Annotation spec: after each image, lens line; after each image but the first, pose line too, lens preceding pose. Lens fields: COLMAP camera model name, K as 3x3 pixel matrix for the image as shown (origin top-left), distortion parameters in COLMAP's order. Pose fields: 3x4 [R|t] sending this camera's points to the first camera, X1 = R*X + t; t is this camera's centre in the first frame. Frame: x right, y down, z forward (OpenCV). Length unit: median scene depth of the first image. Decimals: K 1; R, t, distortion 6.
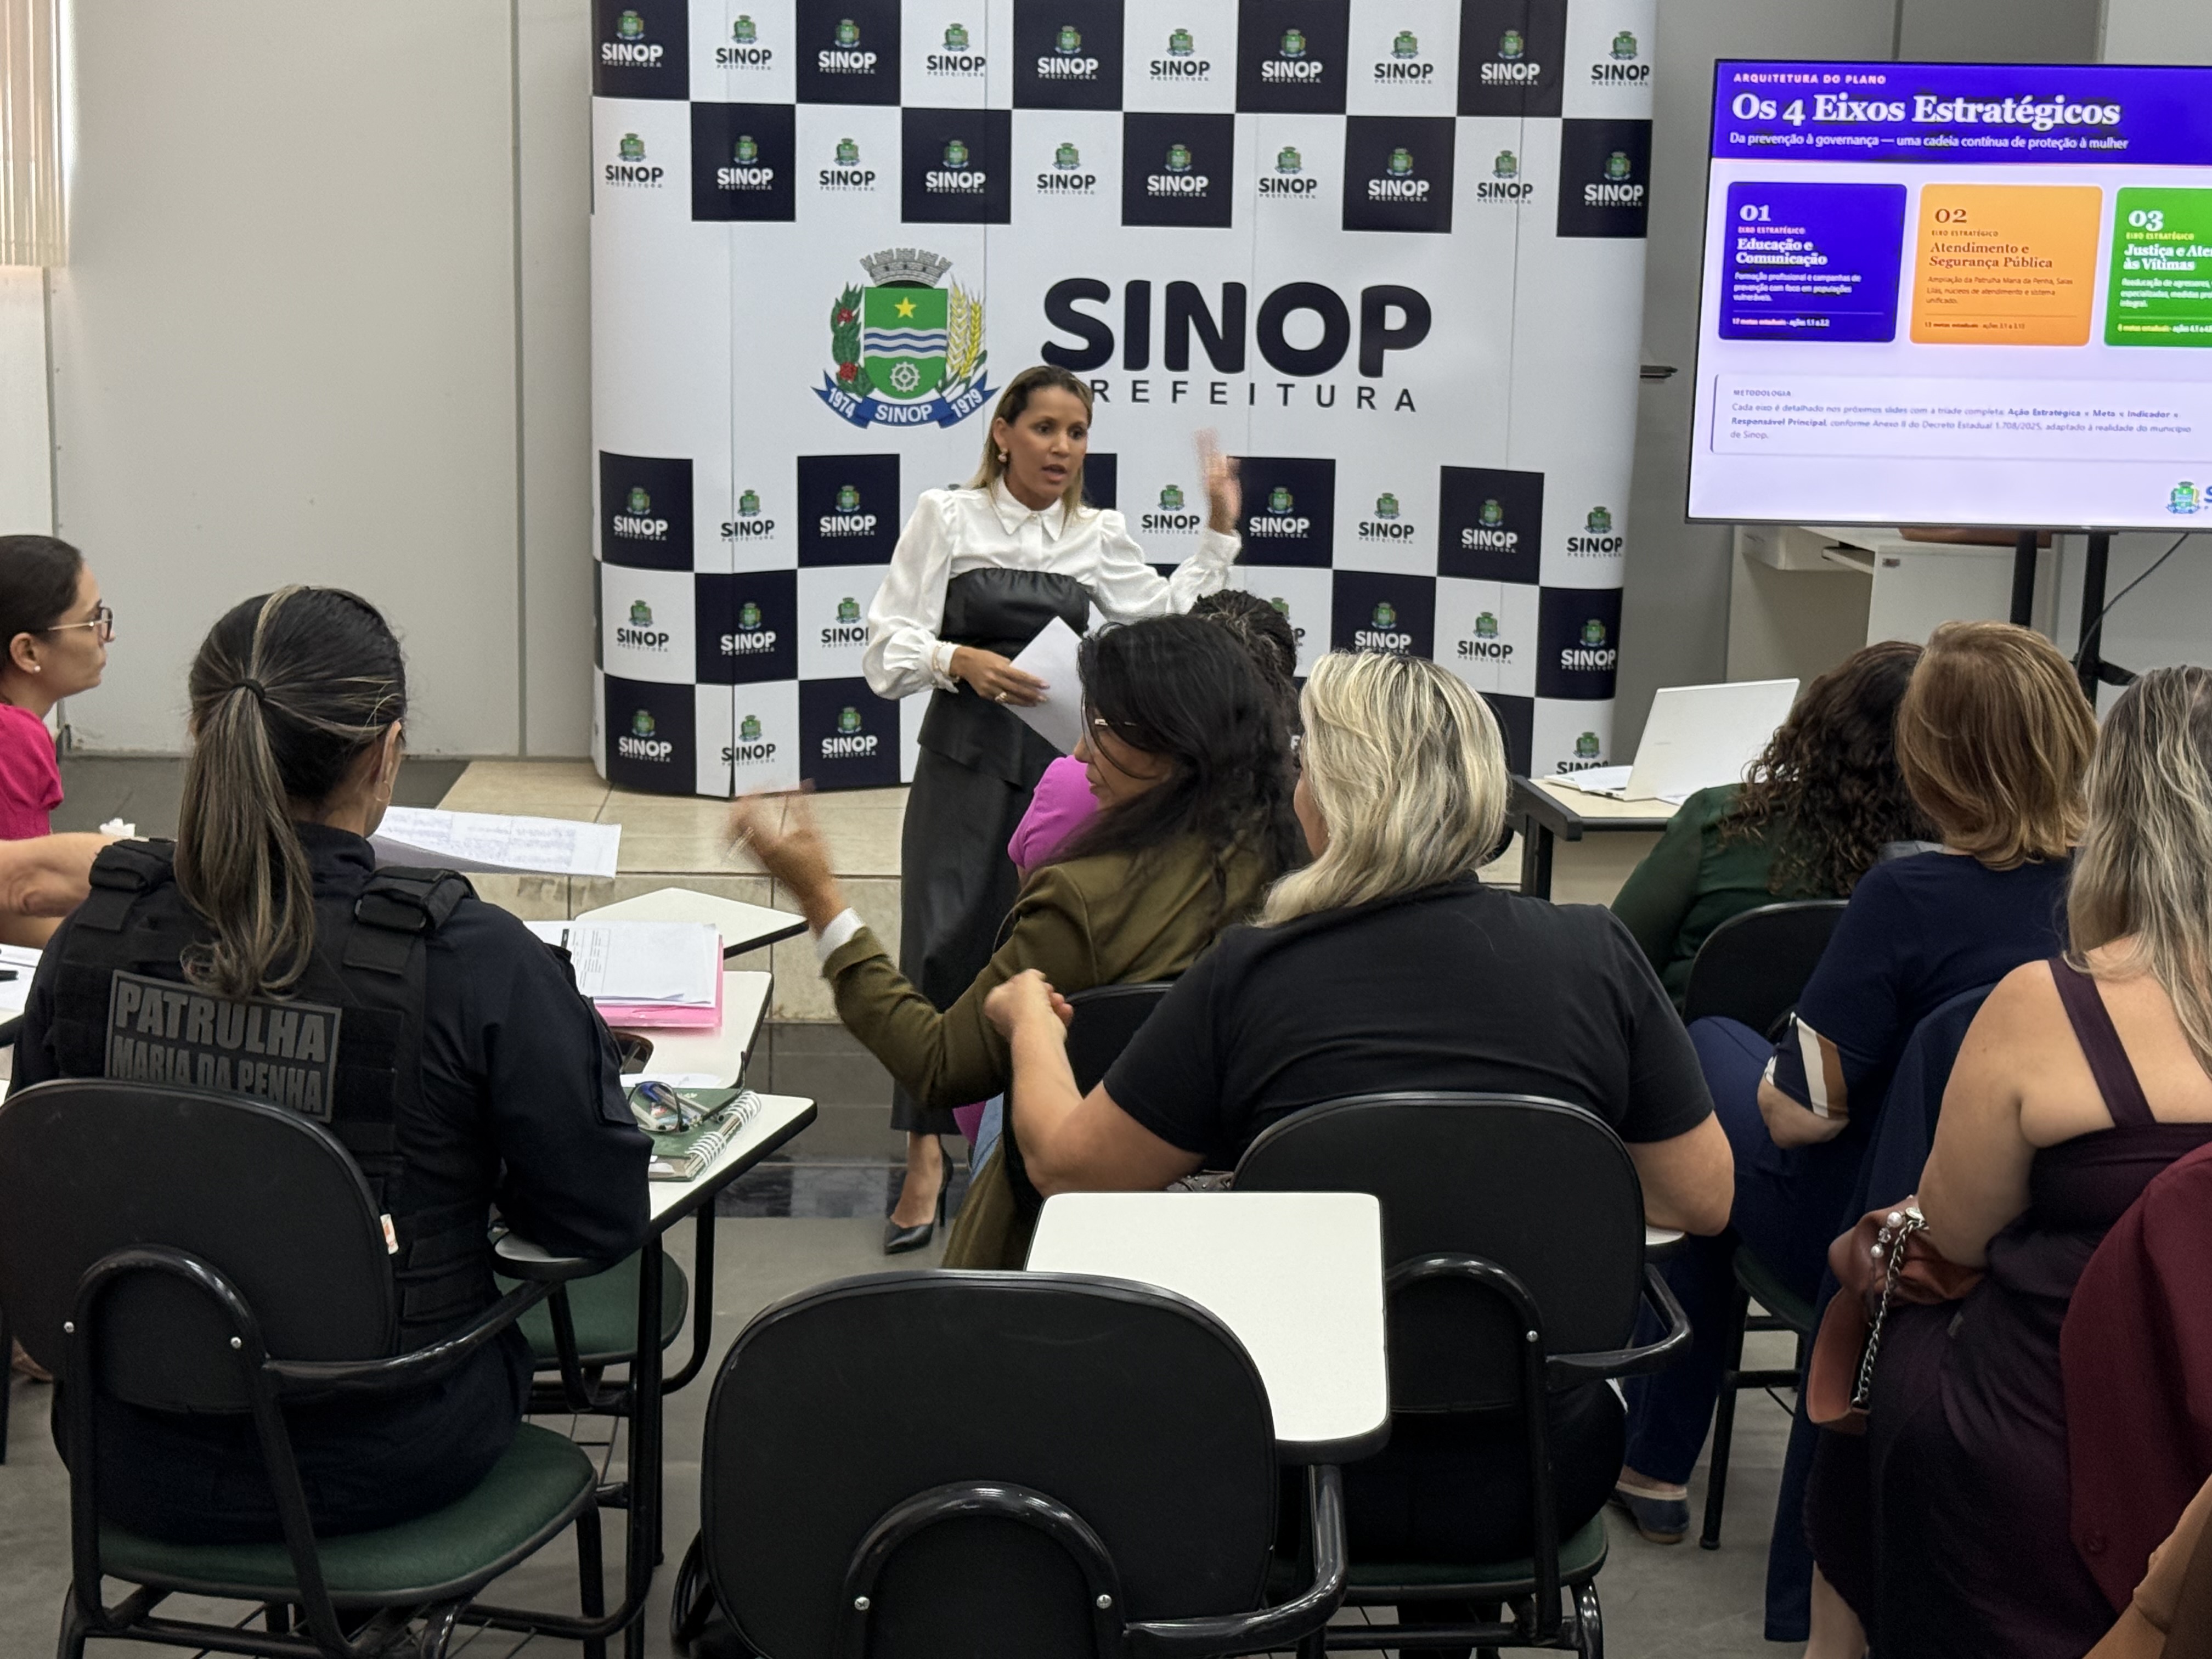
lens RADIAL K [[3602.1, 0, 1101.7], [0, 3602.1, 826.8], [0, 0, 1]] dist [0.114713, 0.000000]
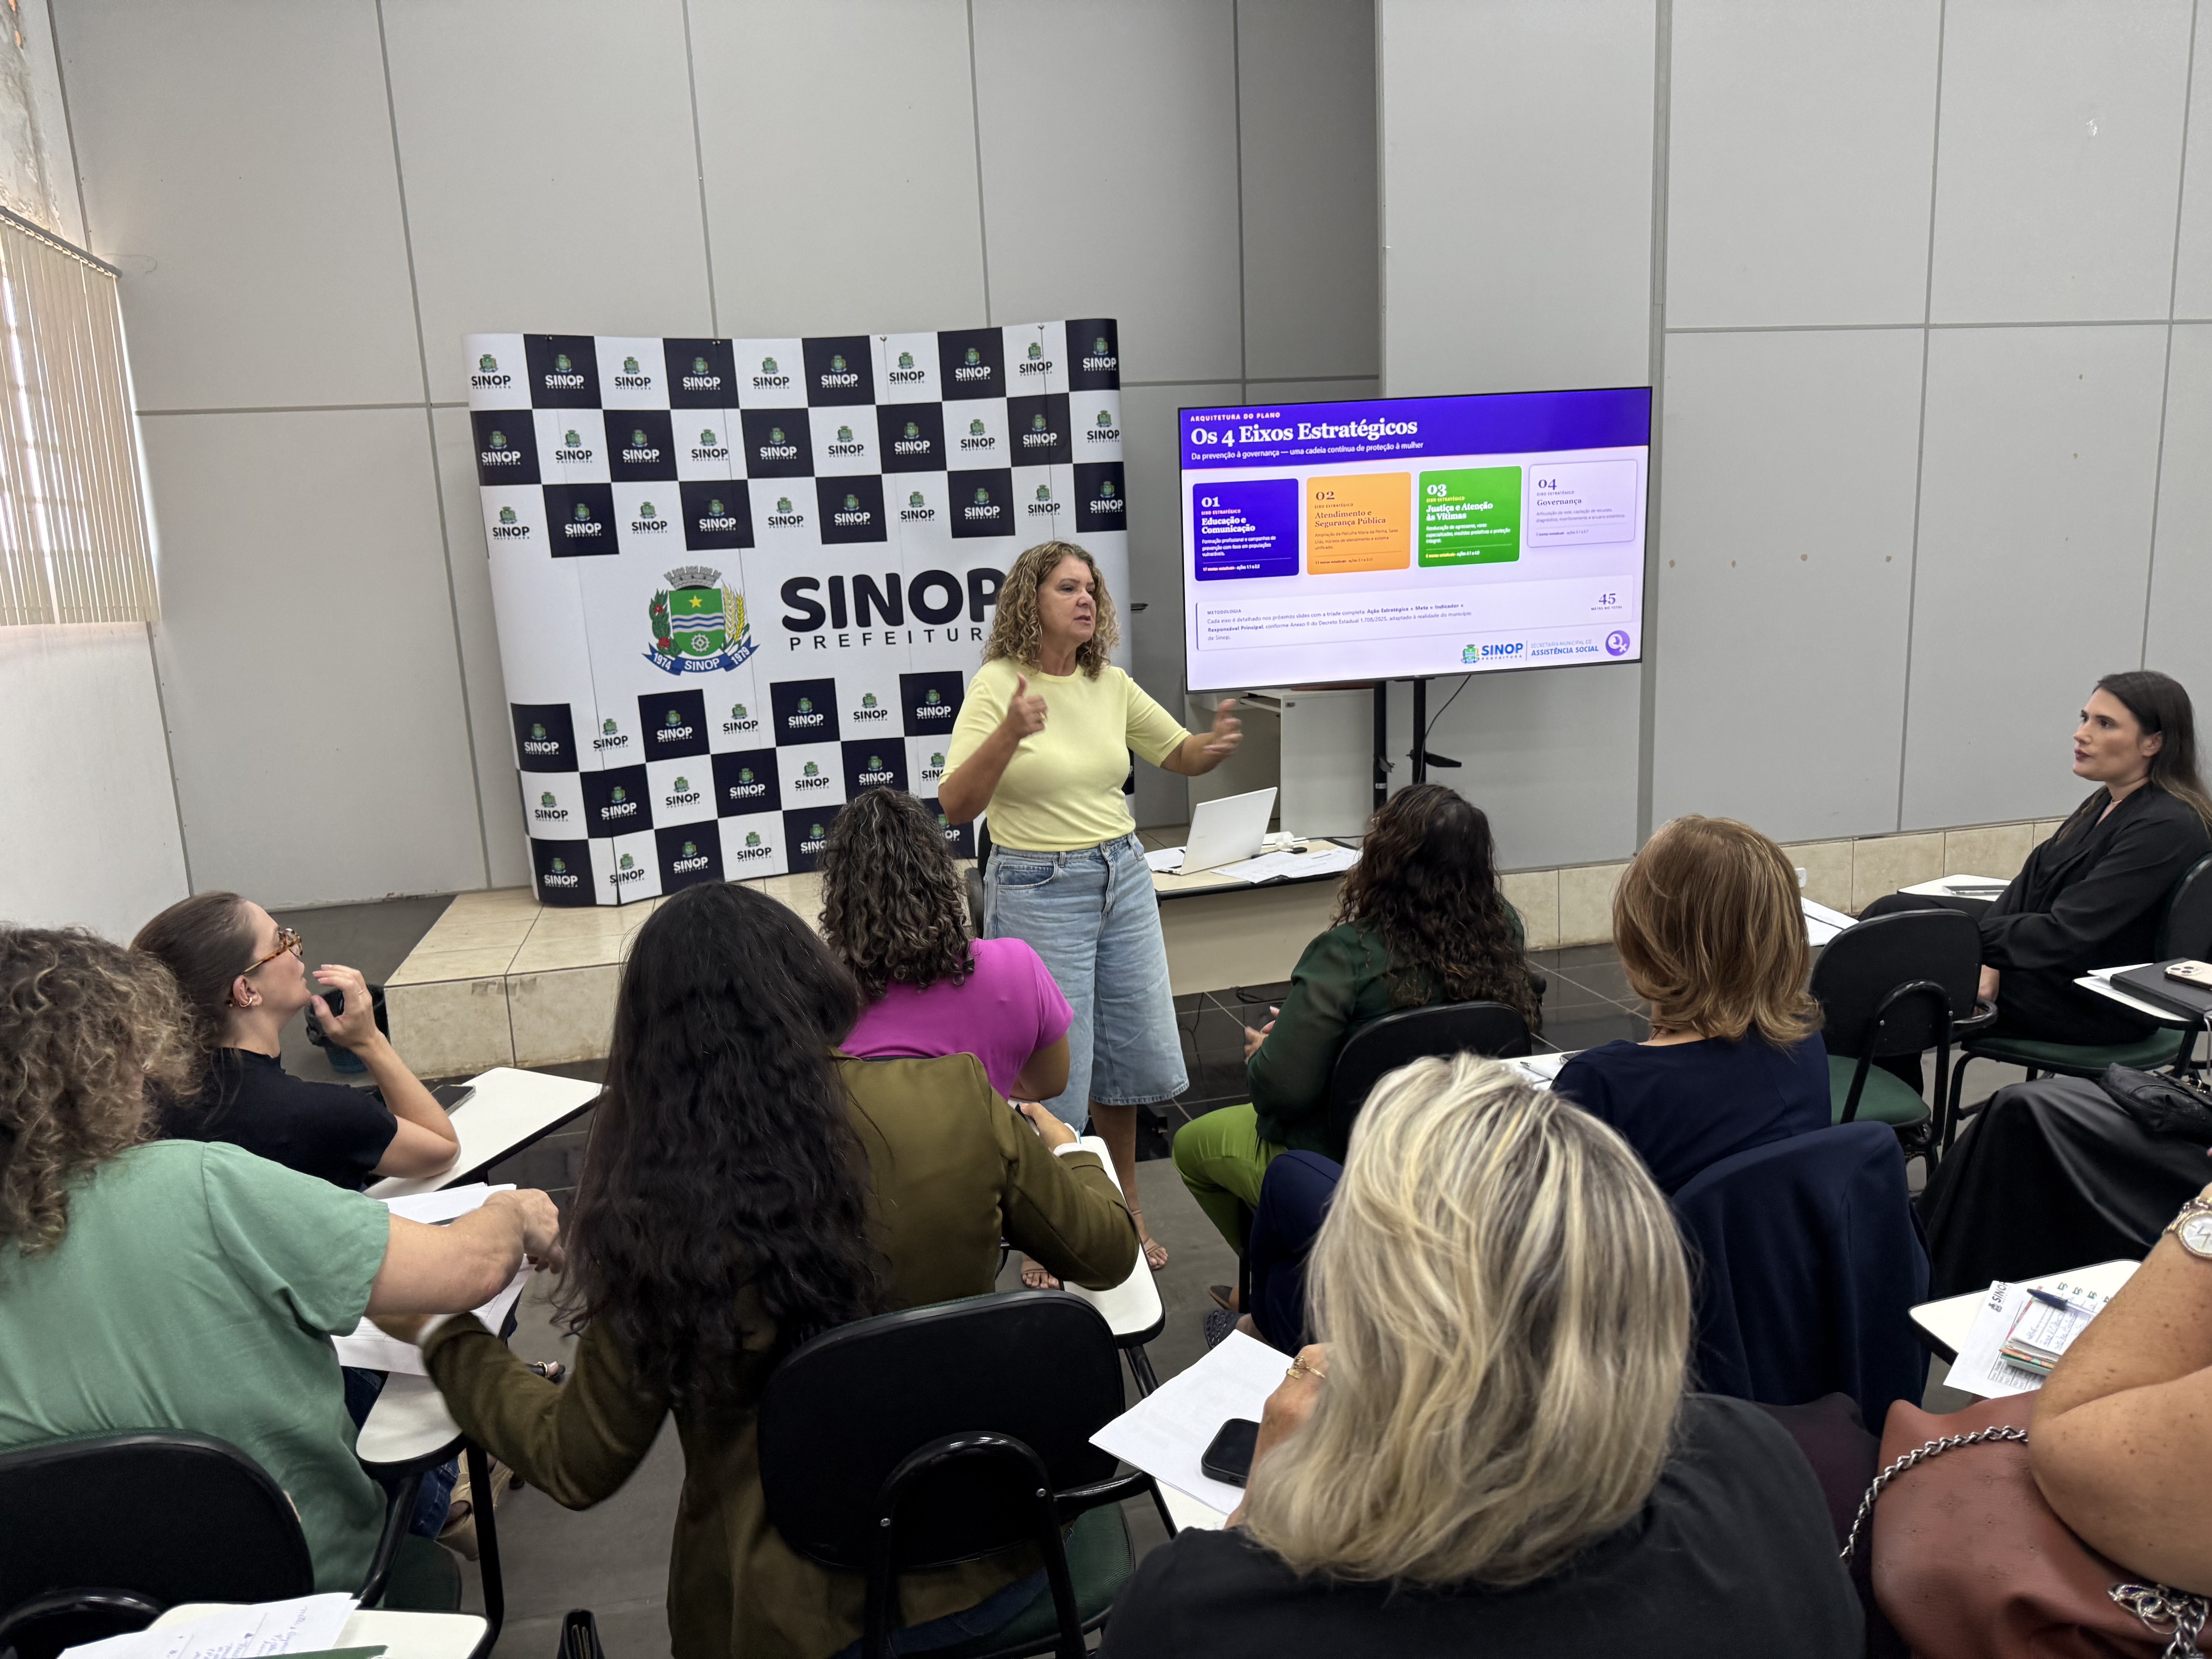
lens RADIAL K [[1551.3, 0, 1108.2], [0, 1551.3, 832.3], [0, 0, 1]] dist [0.111752, -0.003885]
pose [[0.981428, -0.103785, 0.161332, 0.005052], [0.102219, 0.994599, 0.017997, -0.031267], [-0.162328, -0.001172, 0.986736, 0.254592]]
